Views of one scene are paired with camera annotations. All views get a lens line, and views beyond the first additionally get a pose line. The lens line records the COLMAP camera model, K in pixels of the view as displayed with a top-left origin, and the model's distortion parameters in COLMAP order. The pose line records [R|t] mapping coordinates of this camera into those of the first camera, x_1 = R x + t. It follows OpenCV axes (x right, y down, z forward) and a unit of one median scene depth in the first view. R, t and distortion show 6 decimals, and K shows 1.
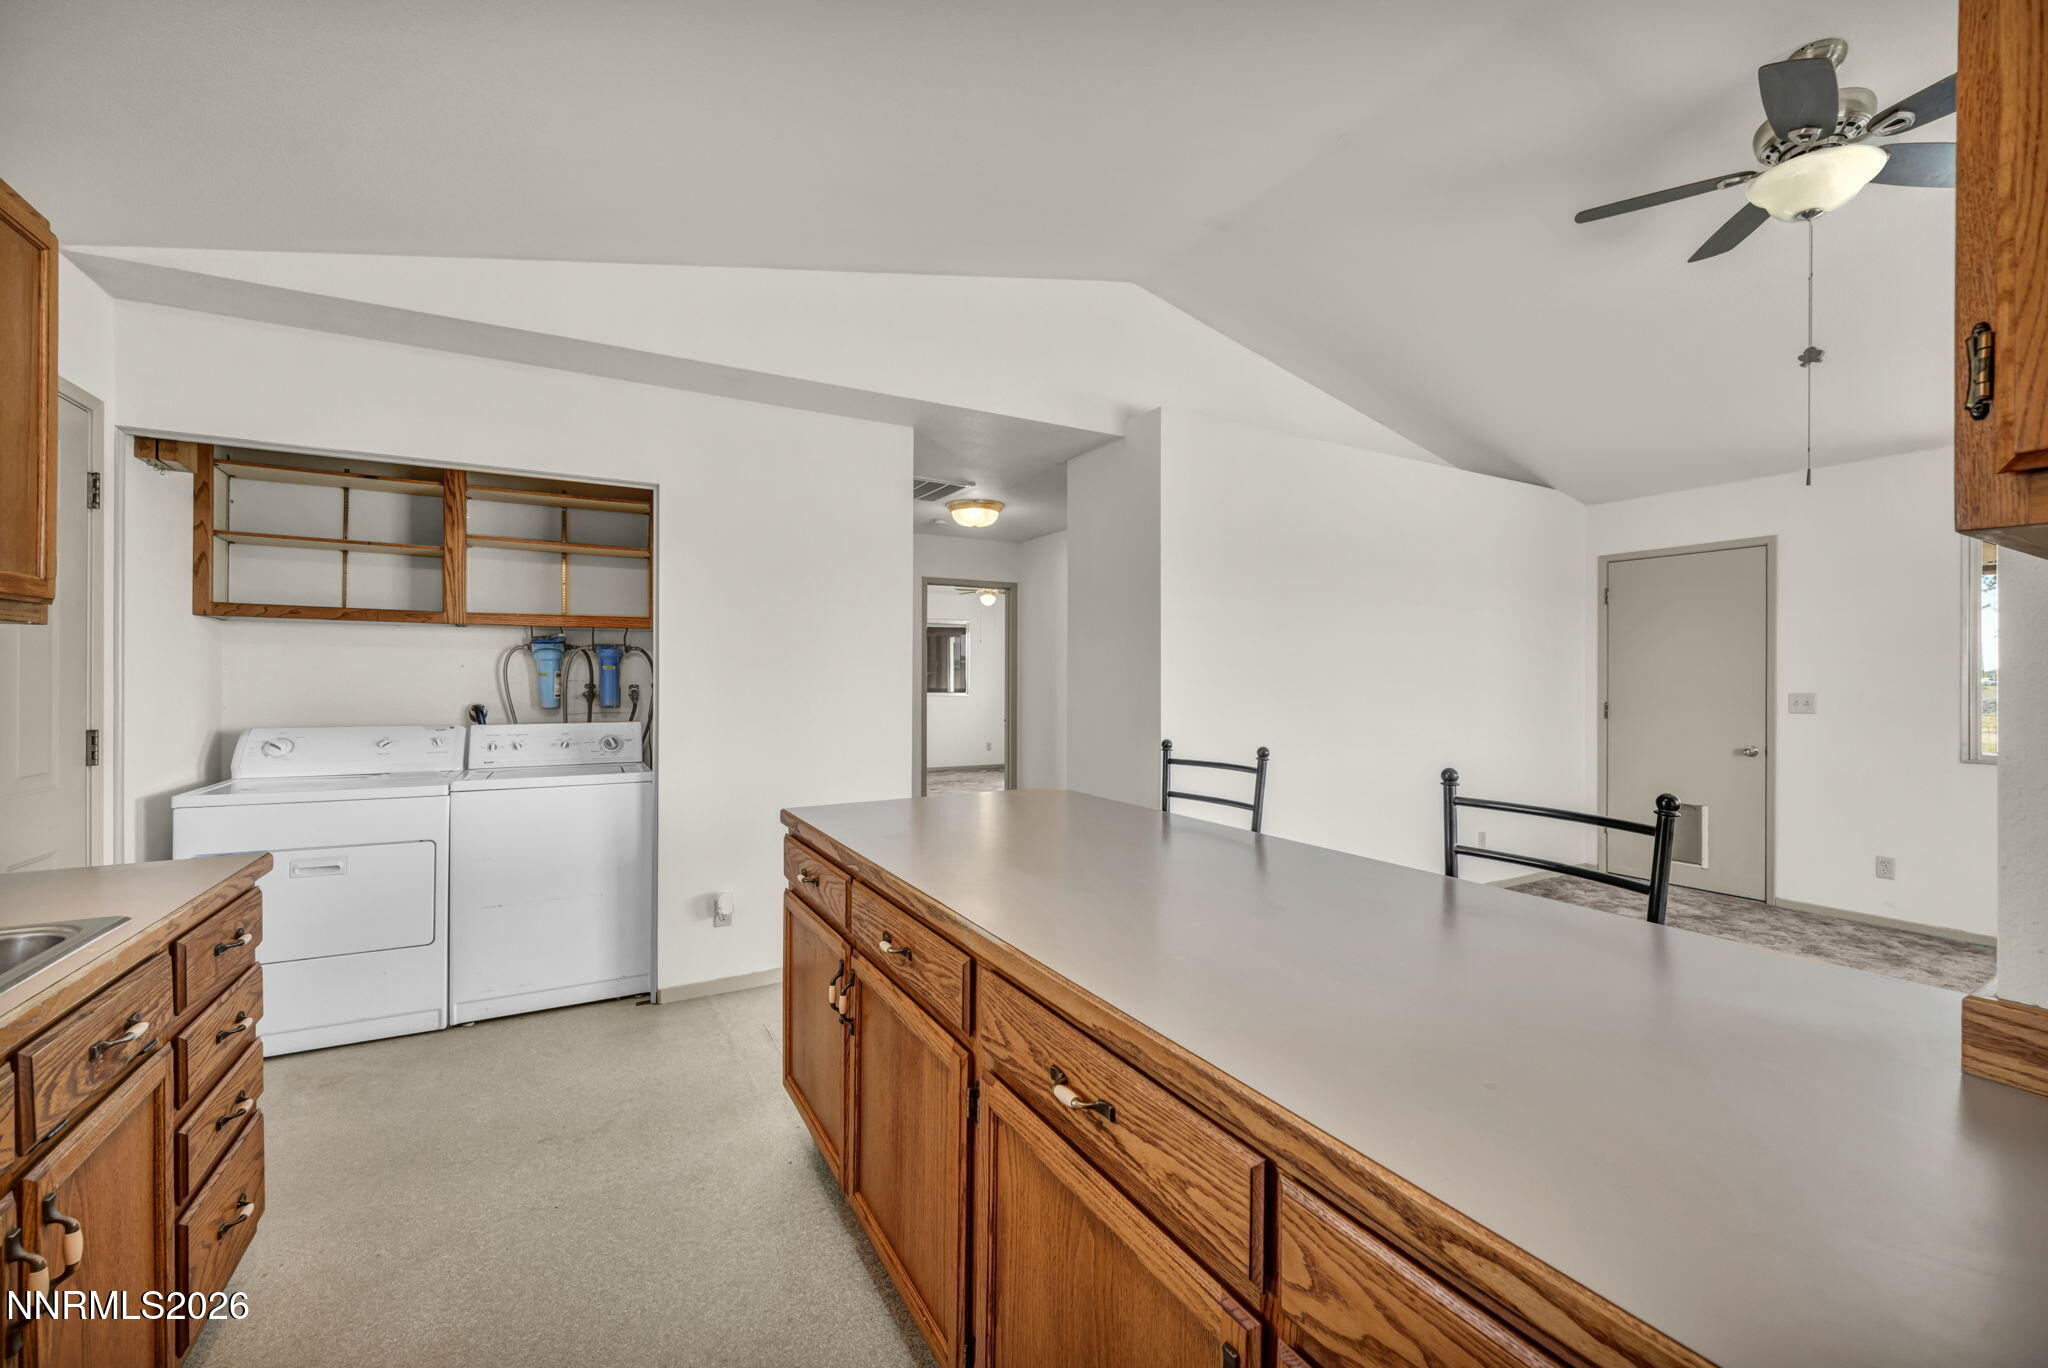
lens RADIAL K [[823.4, 0, 1024.0], [0, 823.4, 684.0], [0, 0, 1]] dist [-0.000182, -0.000466]
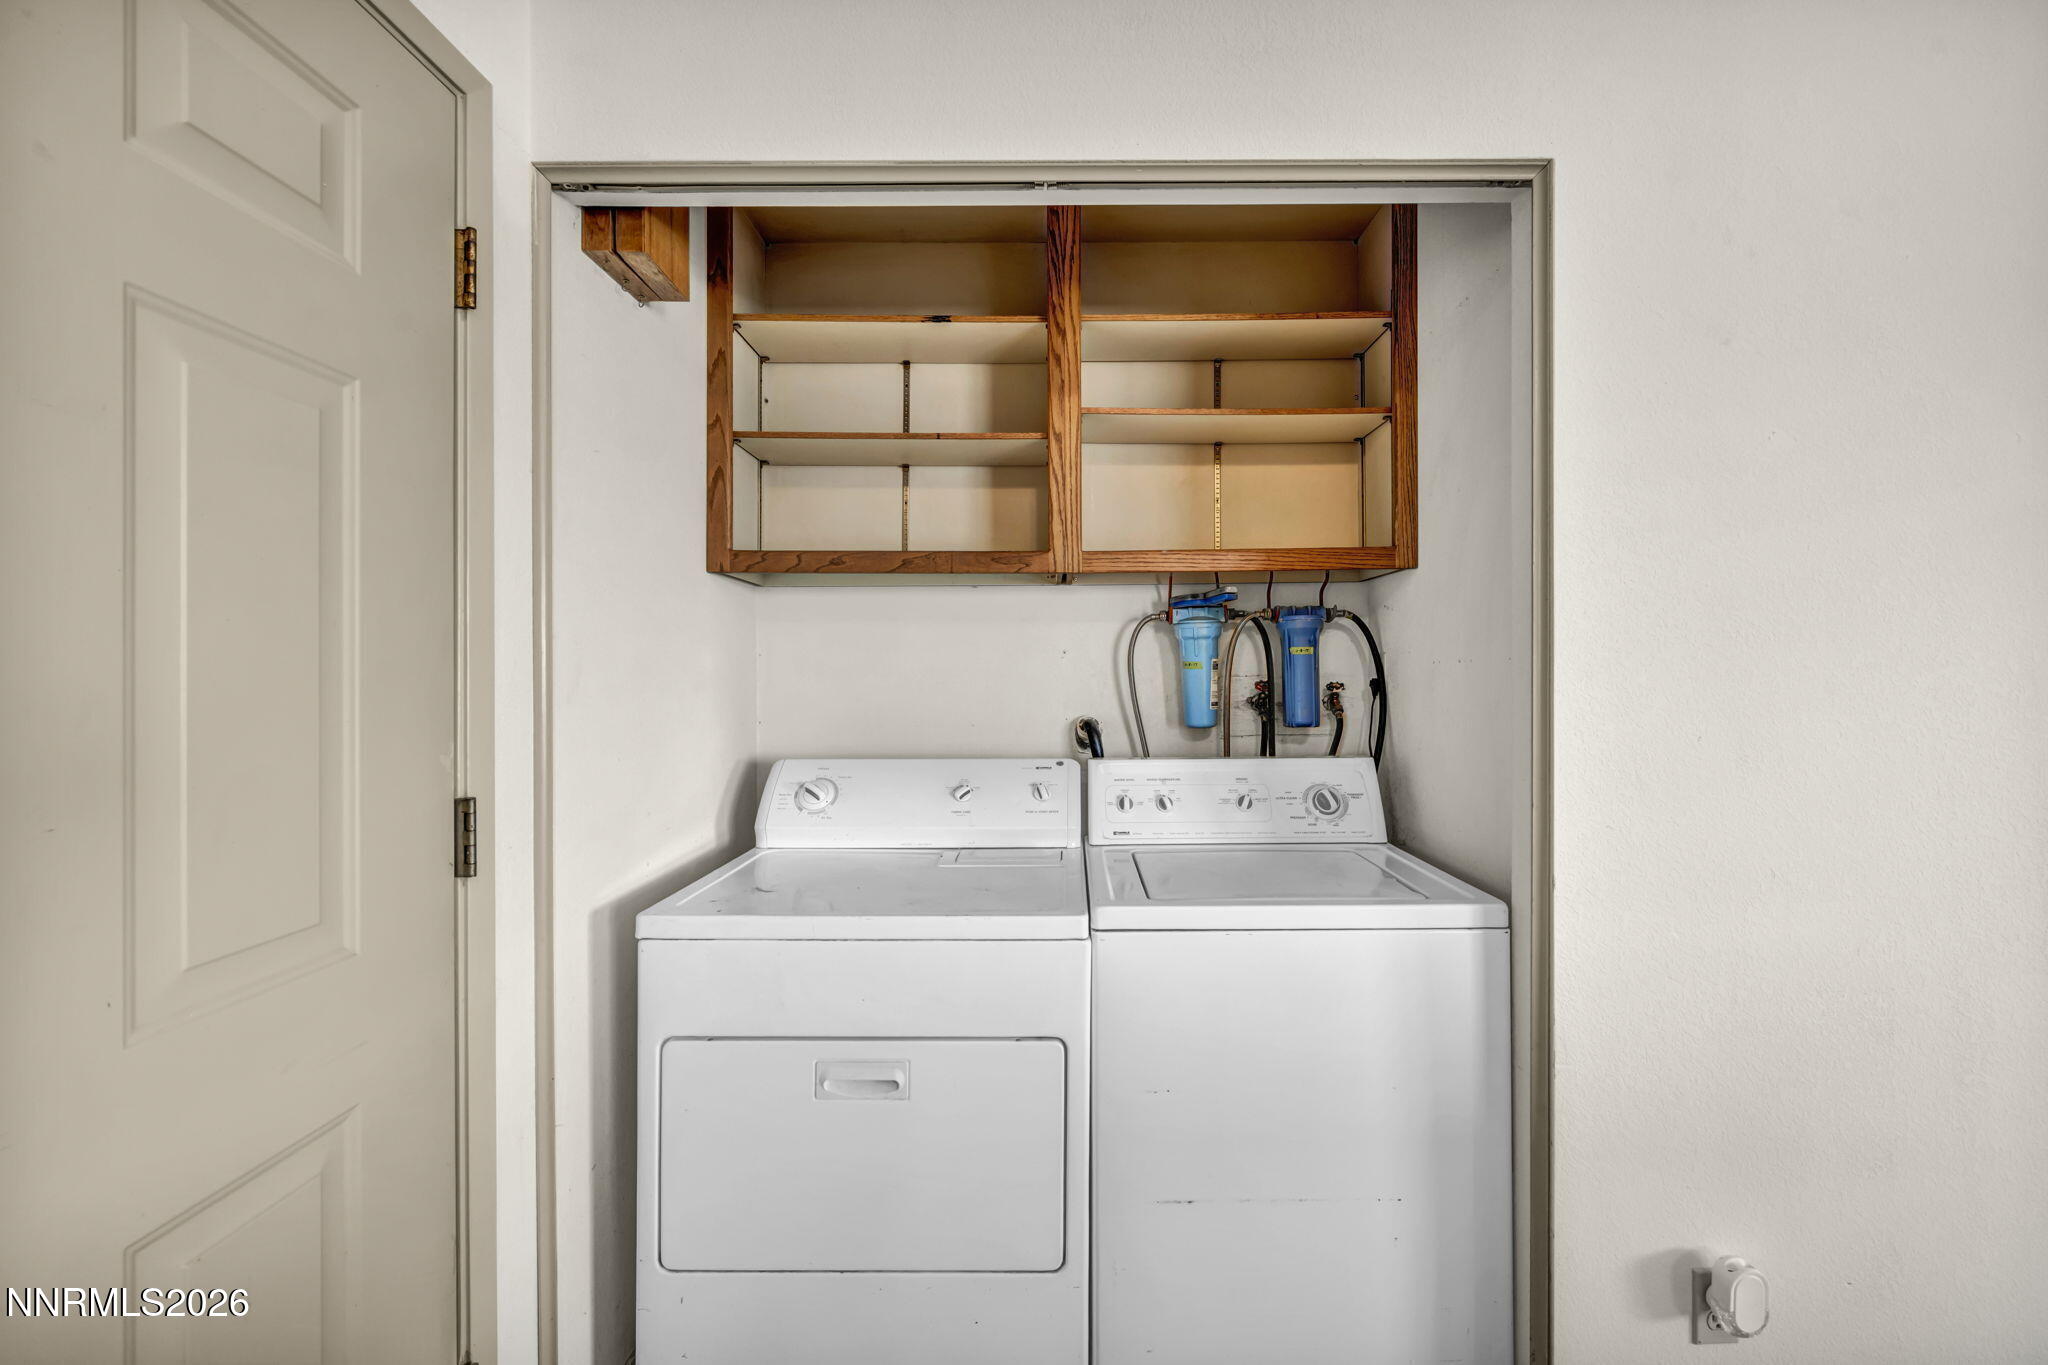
lens RADIAL K [[844.6, 0, 1062.8], [0, 844.6, 665.1], [0, 0, 1]] dist [0.001021, 0.000084]
pose [[0.873527, -0.010535, -0.486661, -0.554371], [0.006335, 0.999927, -0.010275, -0.009253], [0.486734, 0.005892, 0.873531, 0.674285]]
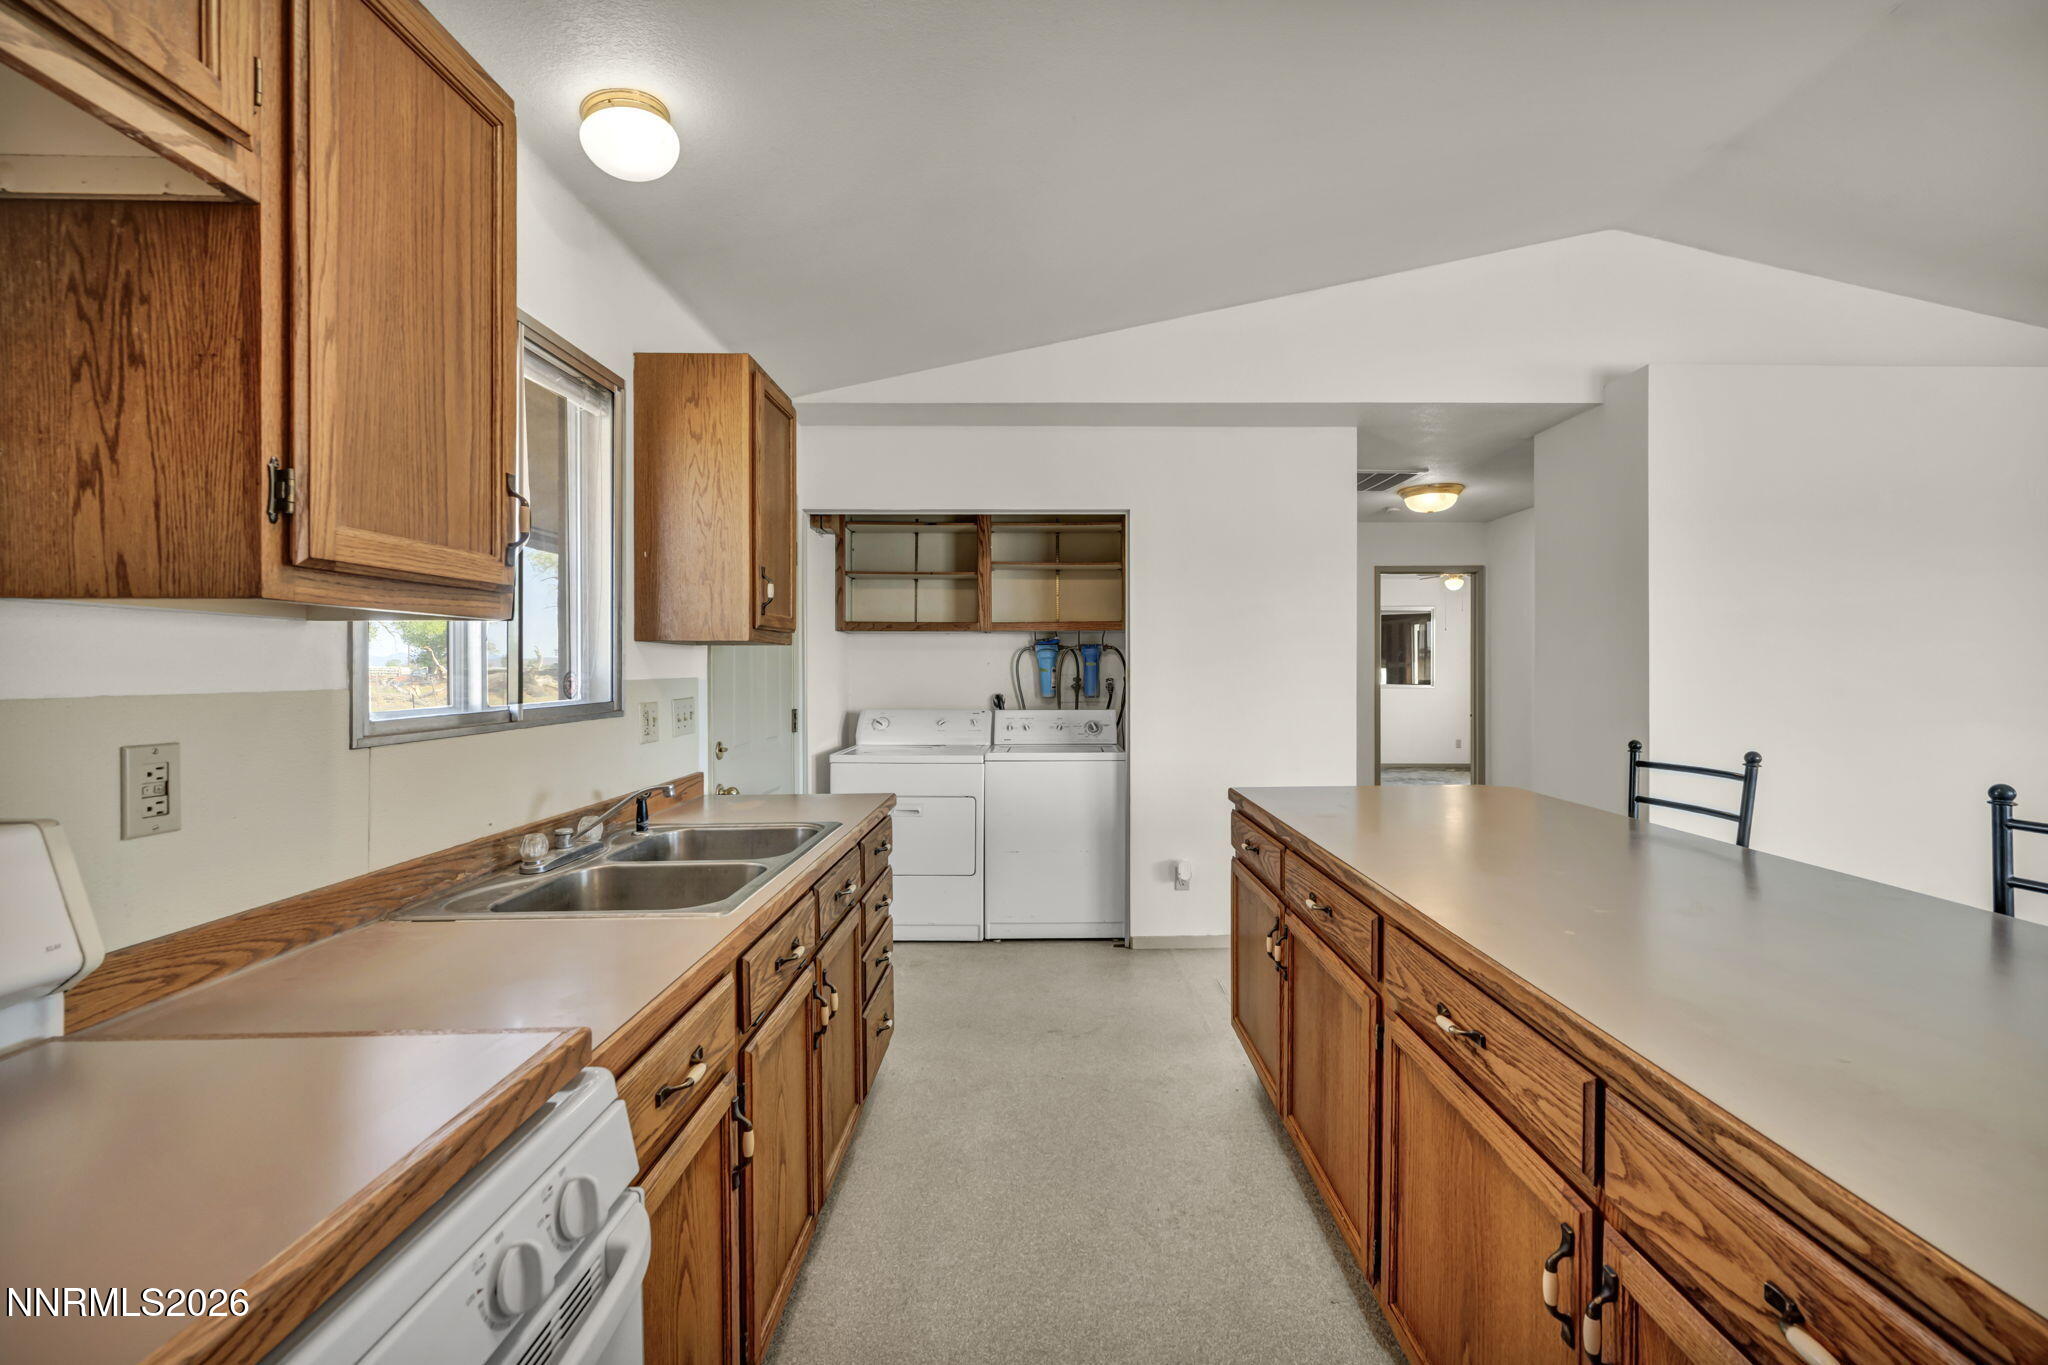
lens RADIAL K [[844.6, 0, 1062.8], [0, 844.6, 665.1], [0, 0, 1]] dist [0.001021, 0.000084]
pose [[0.881699, -0.006639, -0.471766, 0.055015], [0.002043, 0.999945, -0.010253, -0.008579], [0.471808, 0.008077, 0.881664, -0.145115]]
